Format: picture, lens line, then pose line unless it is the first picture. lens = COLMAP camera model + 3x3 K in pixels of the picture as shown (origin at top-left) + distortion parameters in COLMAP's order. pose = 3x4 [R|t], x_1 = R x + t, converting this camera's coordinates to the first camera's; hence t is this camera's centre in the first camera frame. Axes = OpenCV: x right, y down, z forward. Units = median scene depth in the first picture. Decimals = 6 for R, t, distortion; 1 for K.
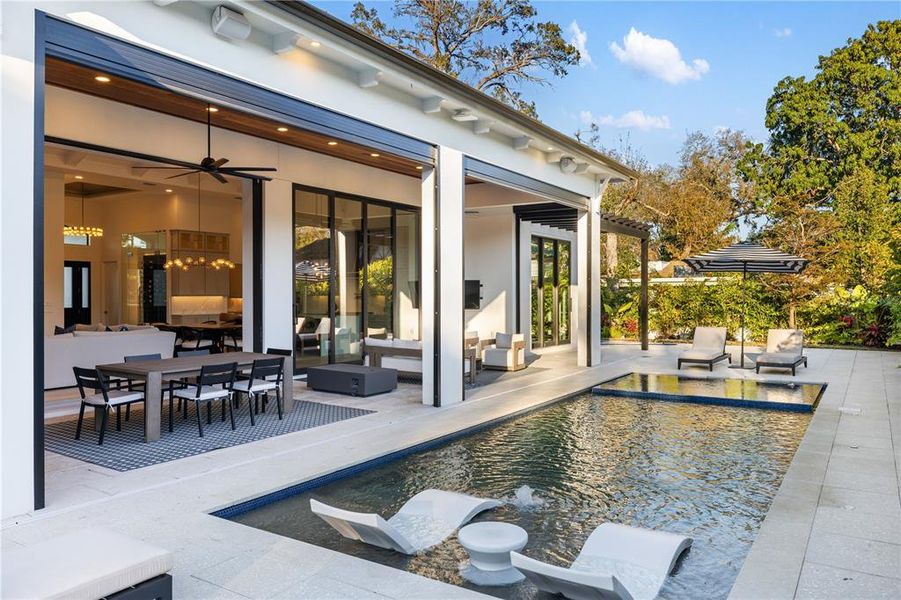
lens RADIAL K [[641.7, 0, 448.8], [0, 641.7, 291.5], [0, 0, 1]] dist [-0.003948, 0.001621]
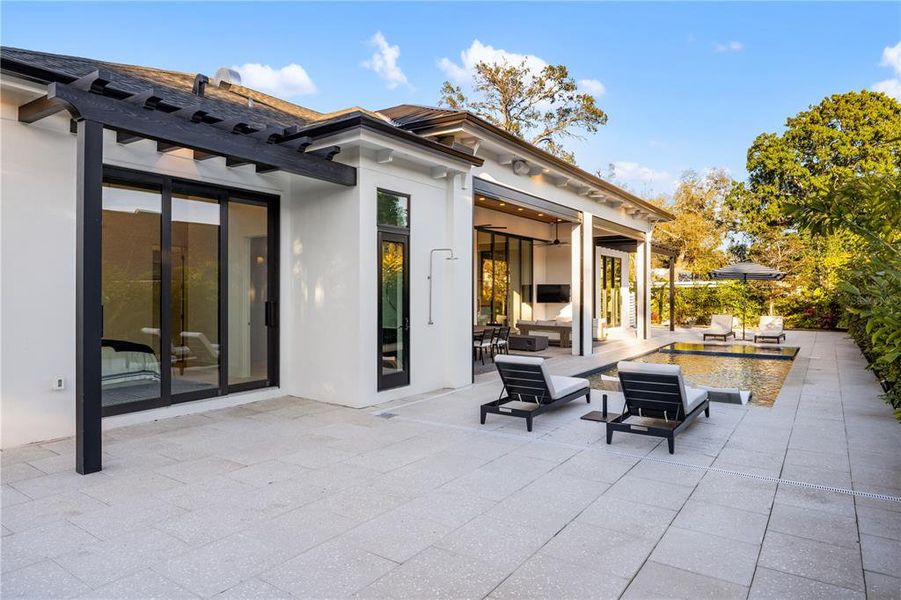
lens RADIAL K [[525.8, 0, 451.8], [0, 525.8, 288.9], [0, 0, 1]] dist [-0.001215, -0.001098]
pose [[0.999348, 0.002807, -0.036008, -0.148355], [-0.002881, 0.999994, -0.001986, -0.002361], [0.036002, 0.002089, 0.999350, -0.222550]]
